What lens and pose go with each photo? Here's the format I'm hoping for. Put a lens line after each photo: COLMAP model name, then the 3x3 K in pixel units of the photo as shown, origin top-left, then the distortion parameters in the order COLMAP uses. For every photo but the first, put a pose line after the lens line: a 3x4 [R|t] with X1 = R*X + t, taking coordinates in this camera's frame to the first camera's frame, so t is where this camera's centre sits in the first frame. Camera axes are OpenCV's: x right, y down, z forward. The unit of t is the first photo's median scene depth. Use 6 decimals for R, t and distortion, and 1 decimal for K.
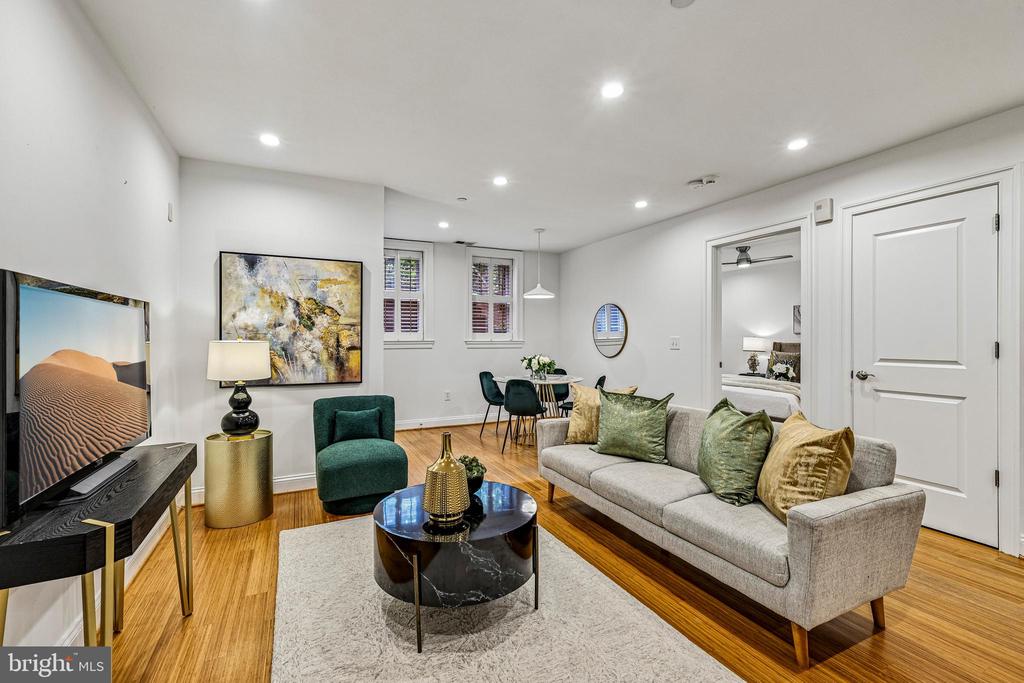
lens RADIAL K [[453.7, 0, 509.2], [0, 453.7, 337.1], [0, 0, 1]] dist [0.014686, -0.003955]
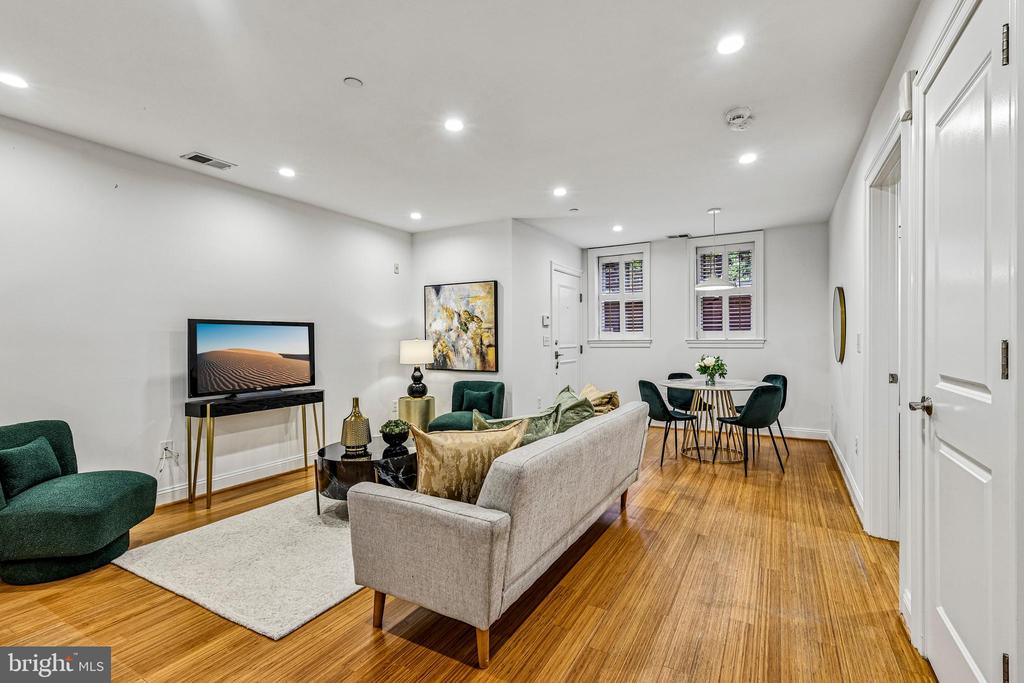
lens RADIAL K [[453.7, 0, 529.2], [0, 453.7, 344.8], [0, 0, 1]] dist [0.014686, -0.003955]
pose [[0.586706, 0.006817, -0.809771, 0.586678], [0.009801, 0.999832, 0.015519, 0.001317], [0.809741, -0.017042, 0.586541, 0.219615]]
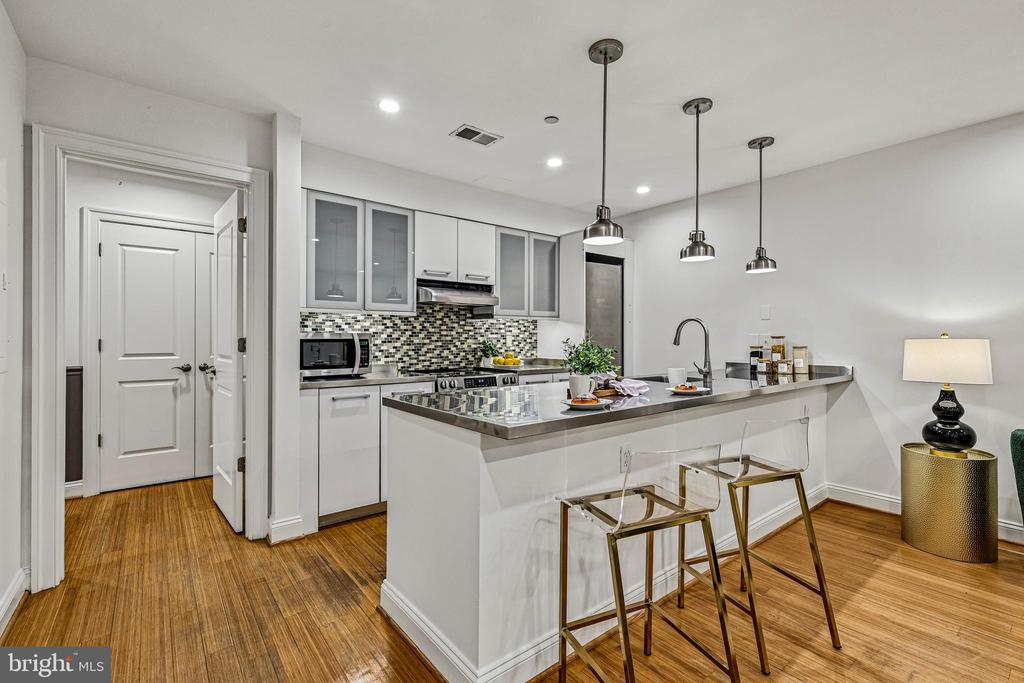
lens RADIAL K [[453.7, 0, 511.5], [0, 453.7, 337.4], [0, 0, 1]] dist [0.014686, -0.003955]
pose [[-0.974485, -0.001399, -0.224446, 0.522224], [0.000398, 0.999968, -0.007960, 0.003541], [0.224450, -0.007846, -0.974454, 0.341398]]
